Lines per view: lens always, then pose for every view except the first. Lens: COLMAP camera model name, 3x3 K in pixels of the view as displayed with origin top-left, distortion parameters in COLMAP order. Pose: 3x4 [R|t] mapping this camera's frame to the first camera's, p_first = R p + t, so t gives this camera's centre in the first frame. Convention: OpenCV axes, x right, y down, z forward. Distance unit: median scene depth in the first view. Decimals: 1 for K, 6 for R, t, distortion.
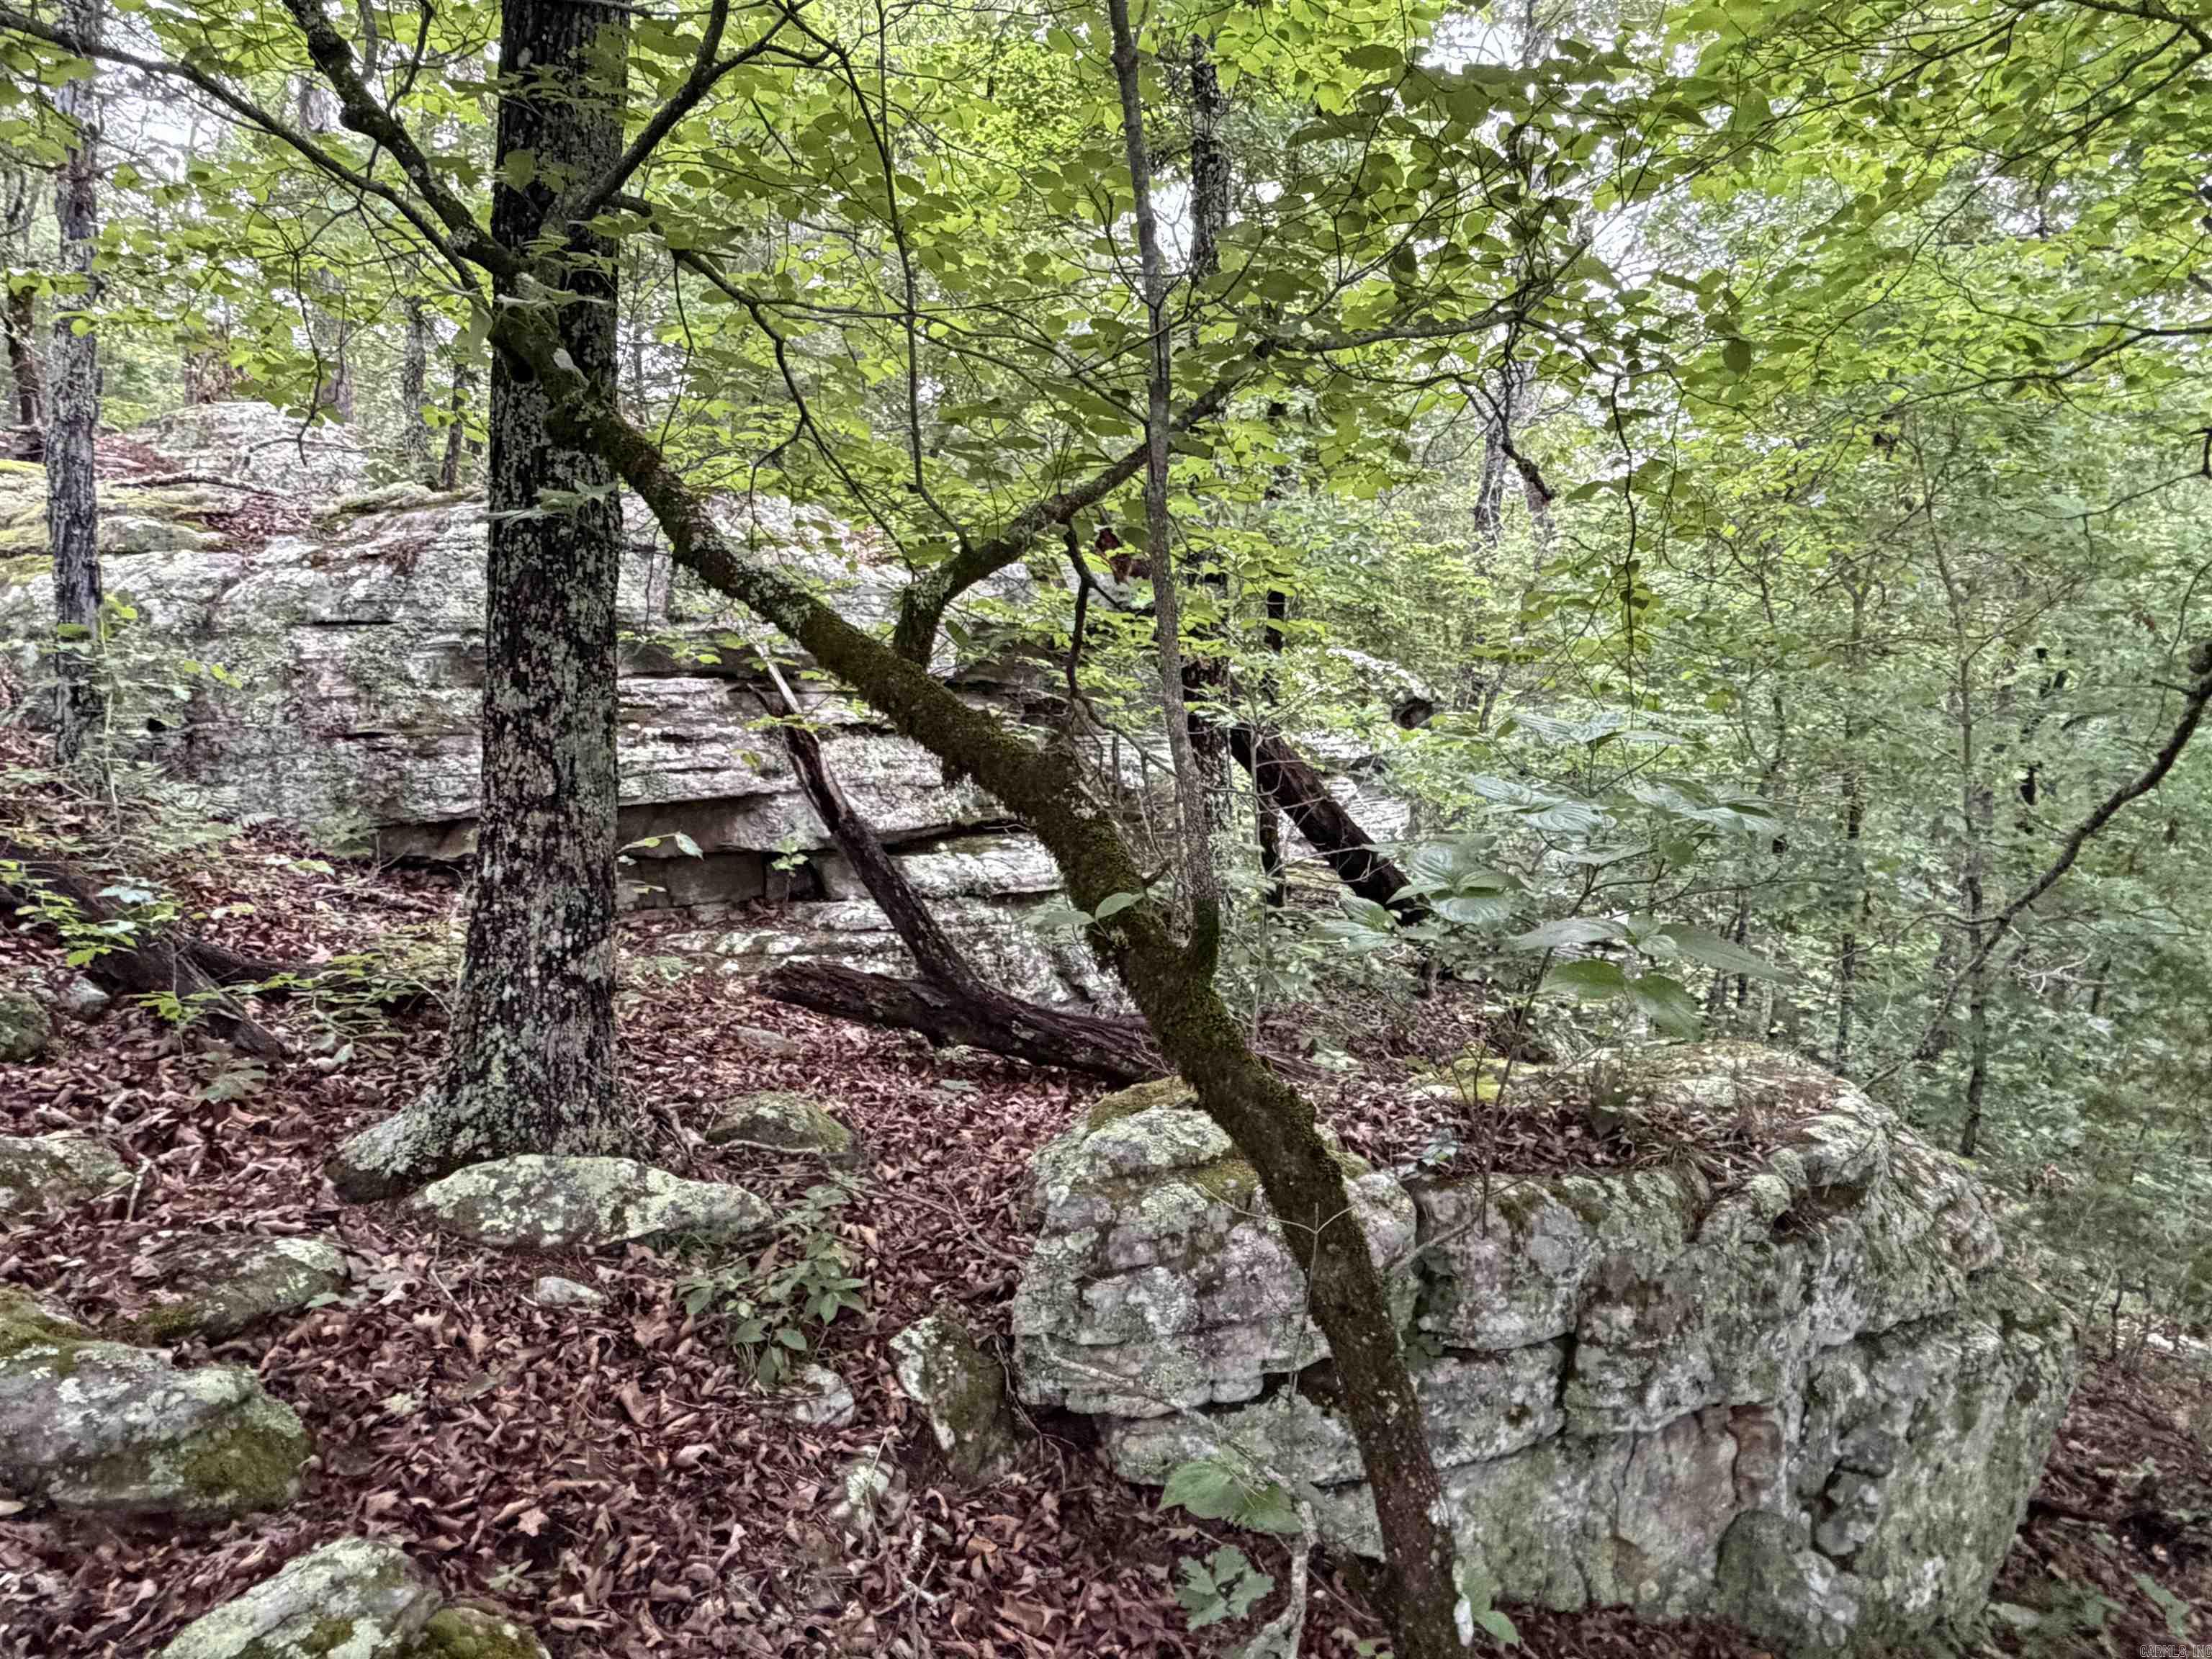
lens RADIAL K [[1470.3, 0, 1097.4], [0, 1470.3, 827.8], [0, 0, 1]] dist [-0.005336, 0.004085]
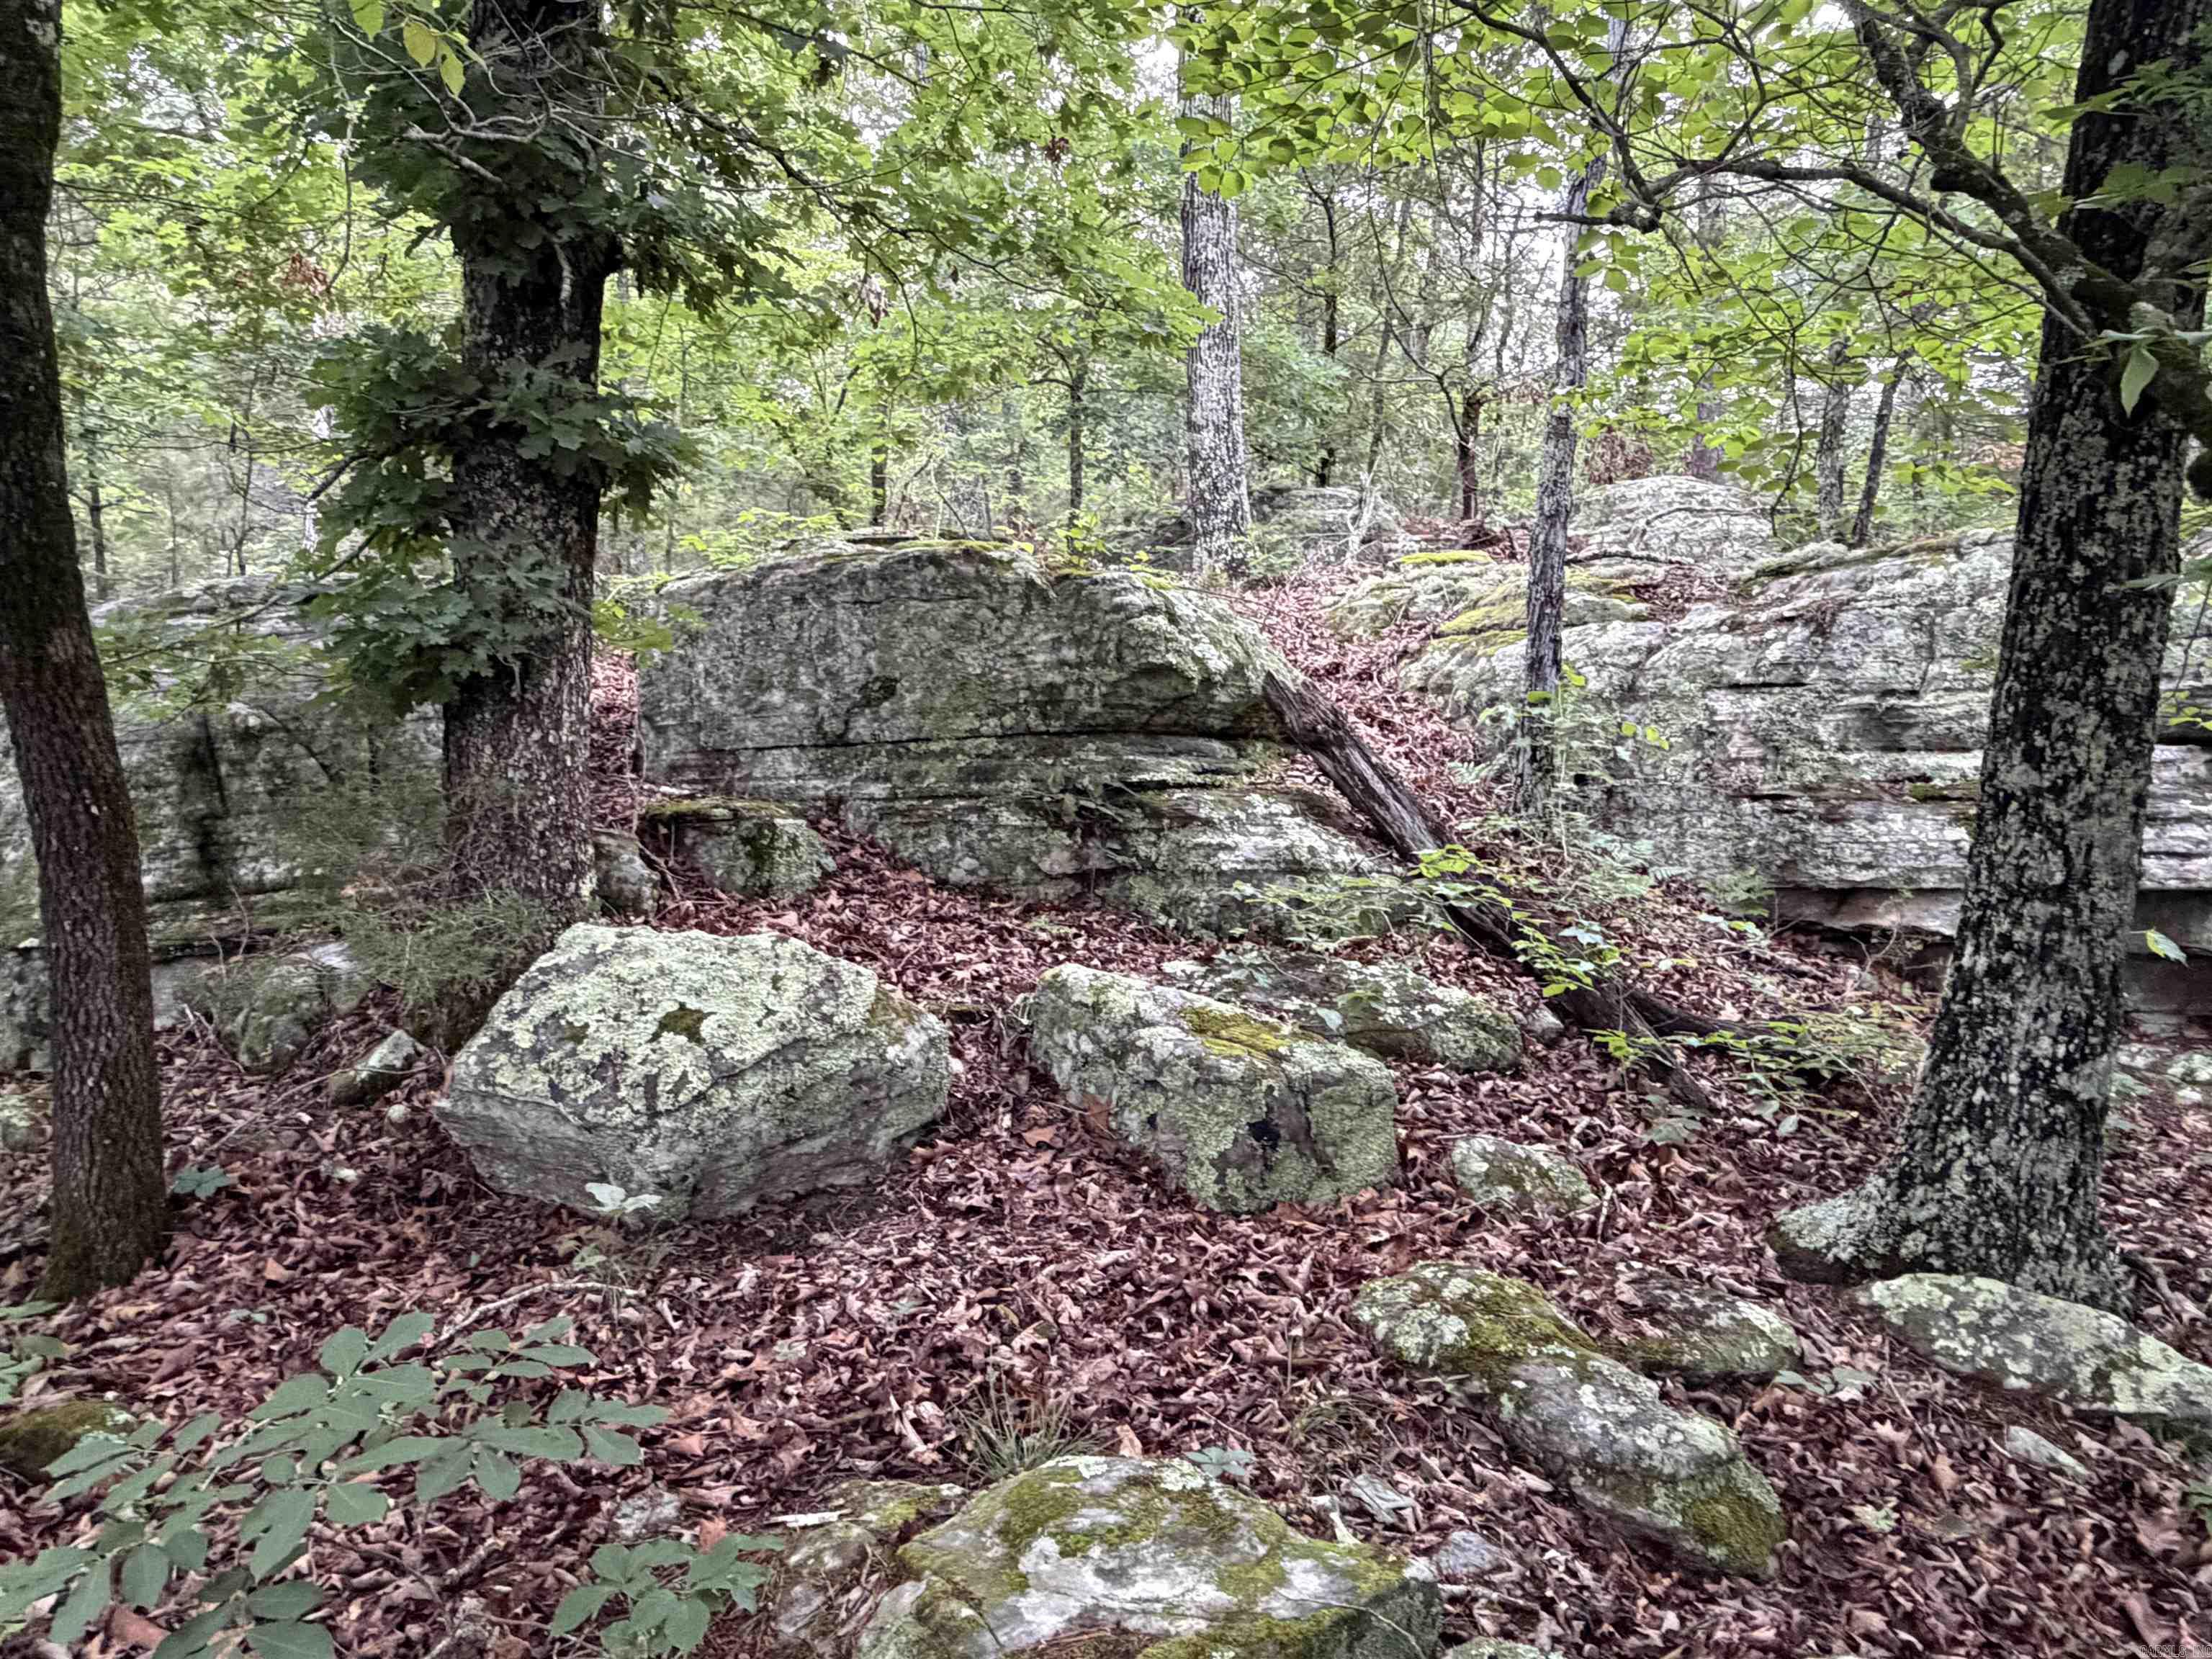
lens RADIAL K [[1470.3, 0, 1098.0], [0, 1470.3, 833.6], [0, 0, 1]] dist [-0.005336, 0.004085]
pose [[0.670696, 0.061941, -0.739141, -0.097098], [-0.084329, 0.996414, 0.006981, -0.009391], [0.736923, 0.057649, 0.673514, -0.025077]]
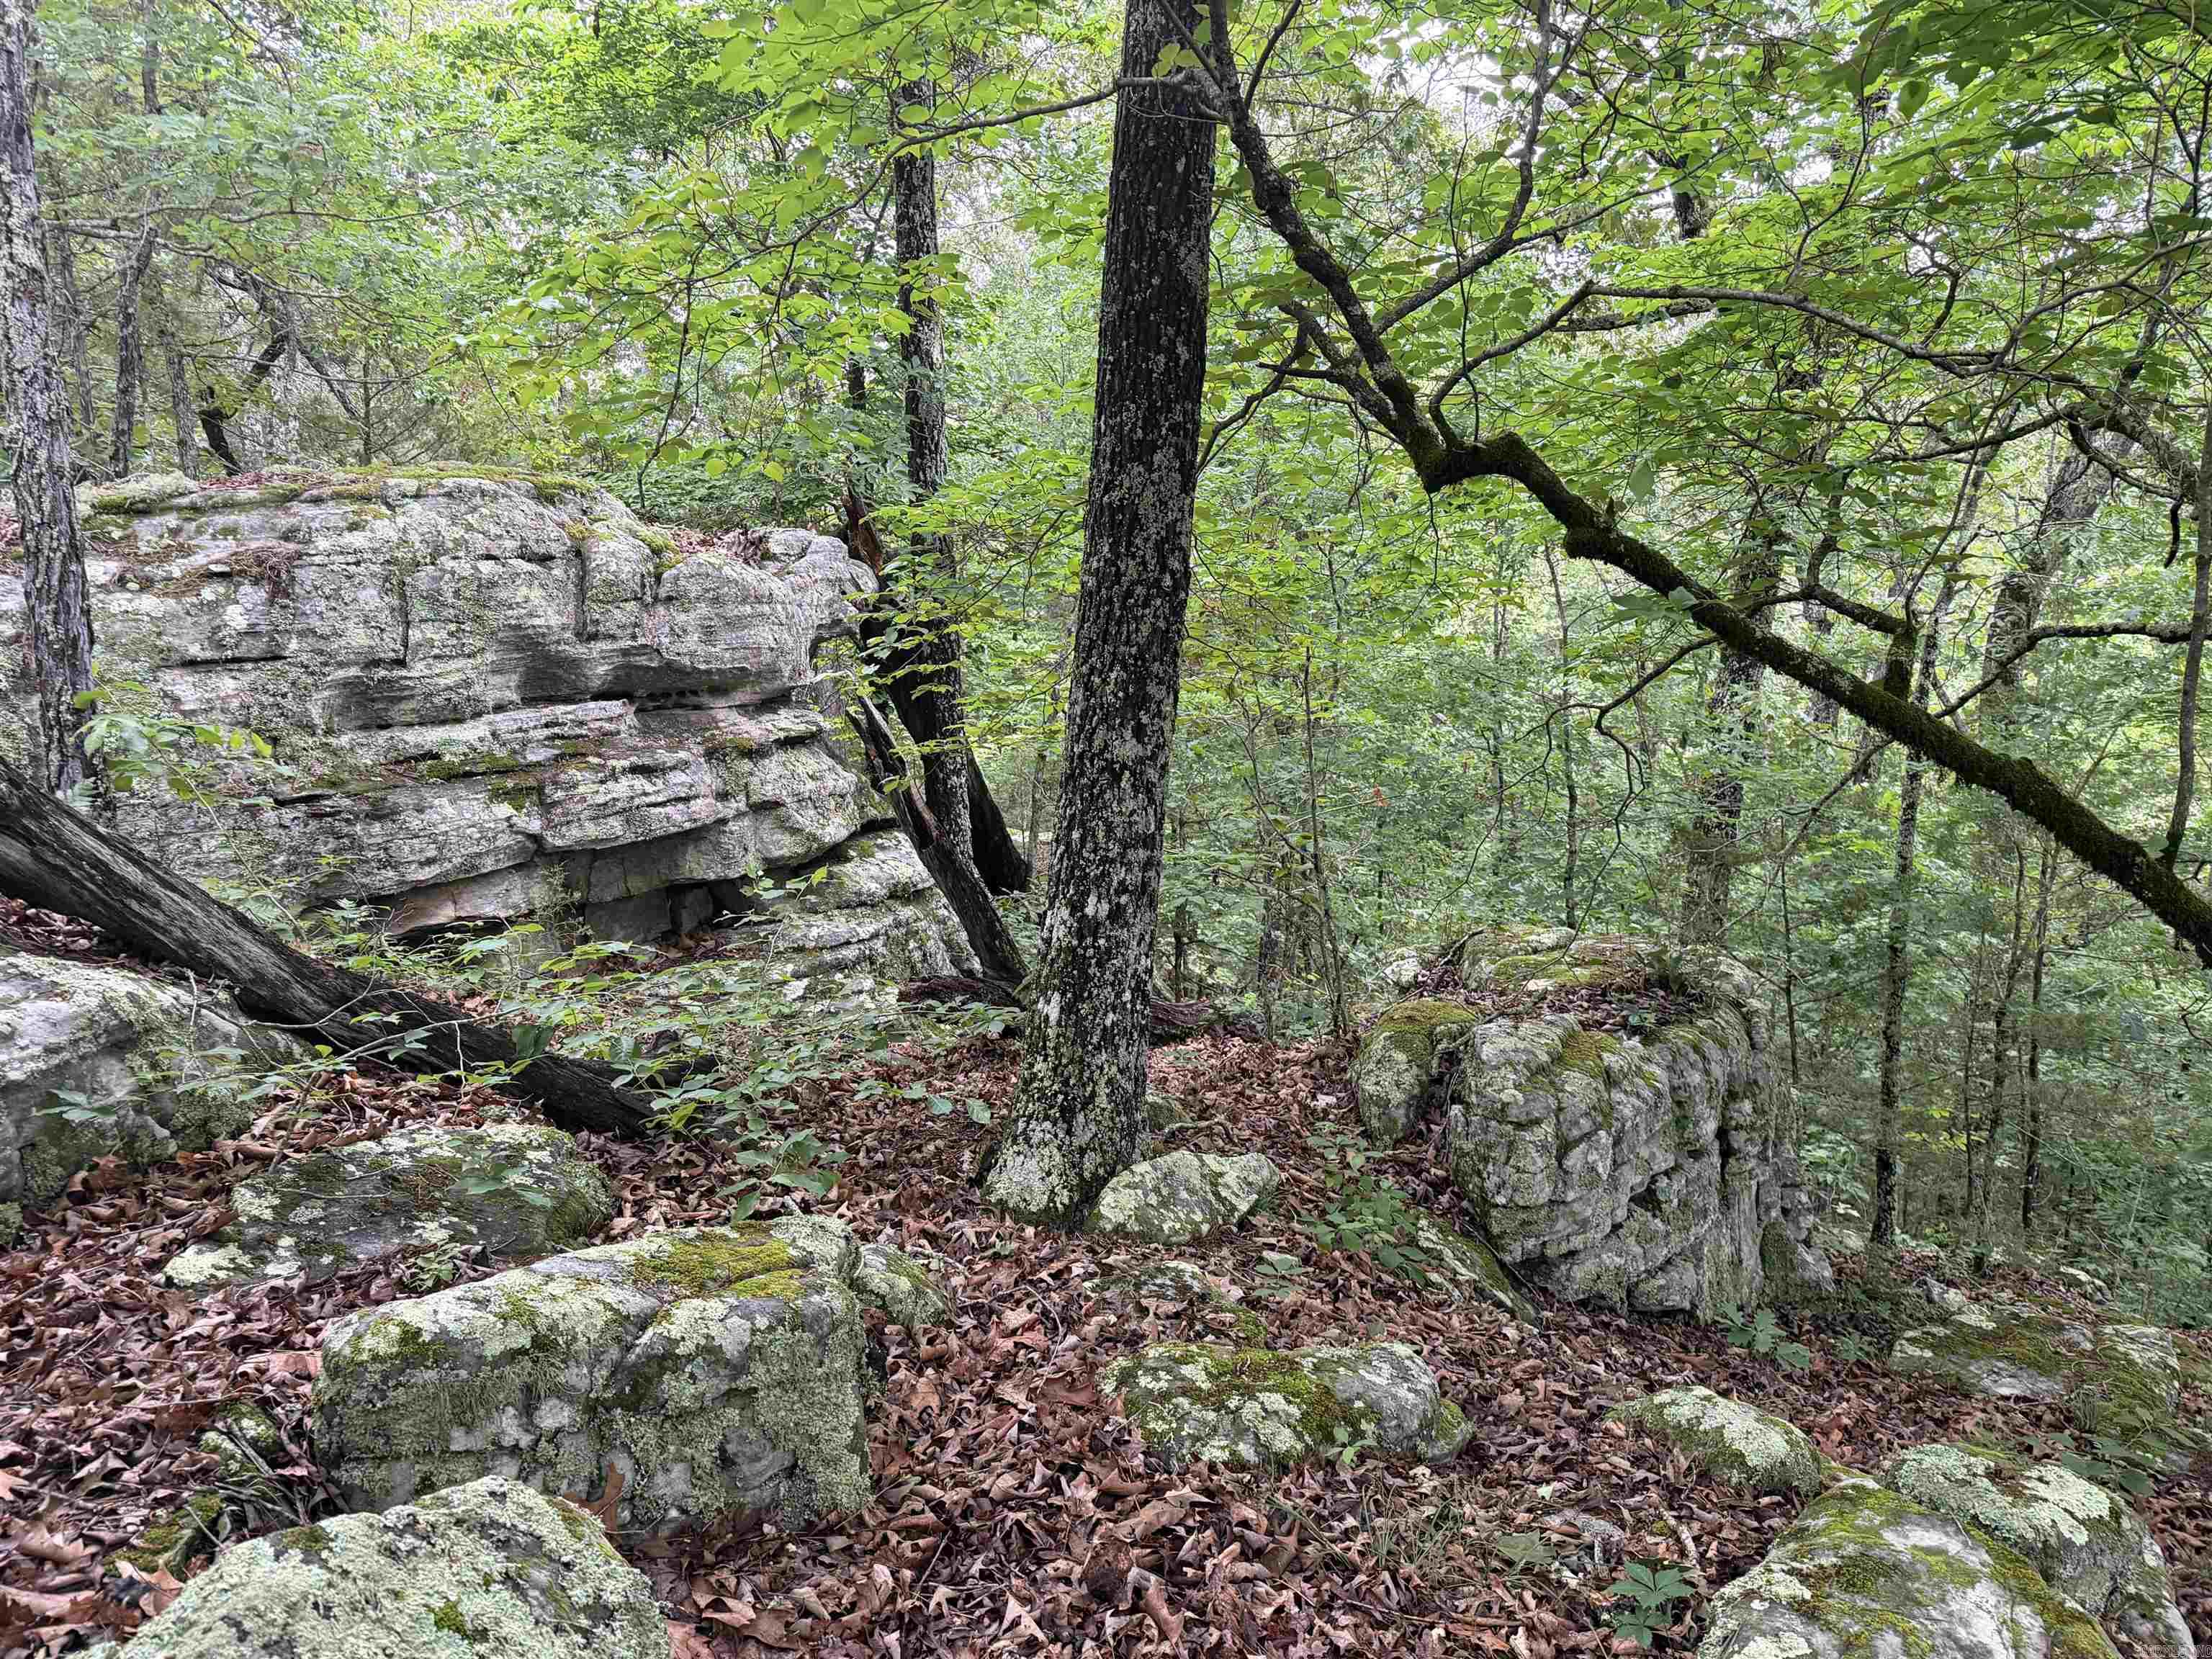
lens RADIAL K [[1571.4, 0, 1128.3], [0, 1571.4, 792.6], [0, 0, 1]] dist [0.048497, -0.007513]
pose [[0.827612, -0.098137, 0.552654, -0.939587], [0.093034, 0.994962, 0.037360, -0.088669], [-0.553536, 0.020496, 0.832573, 0.023993]]
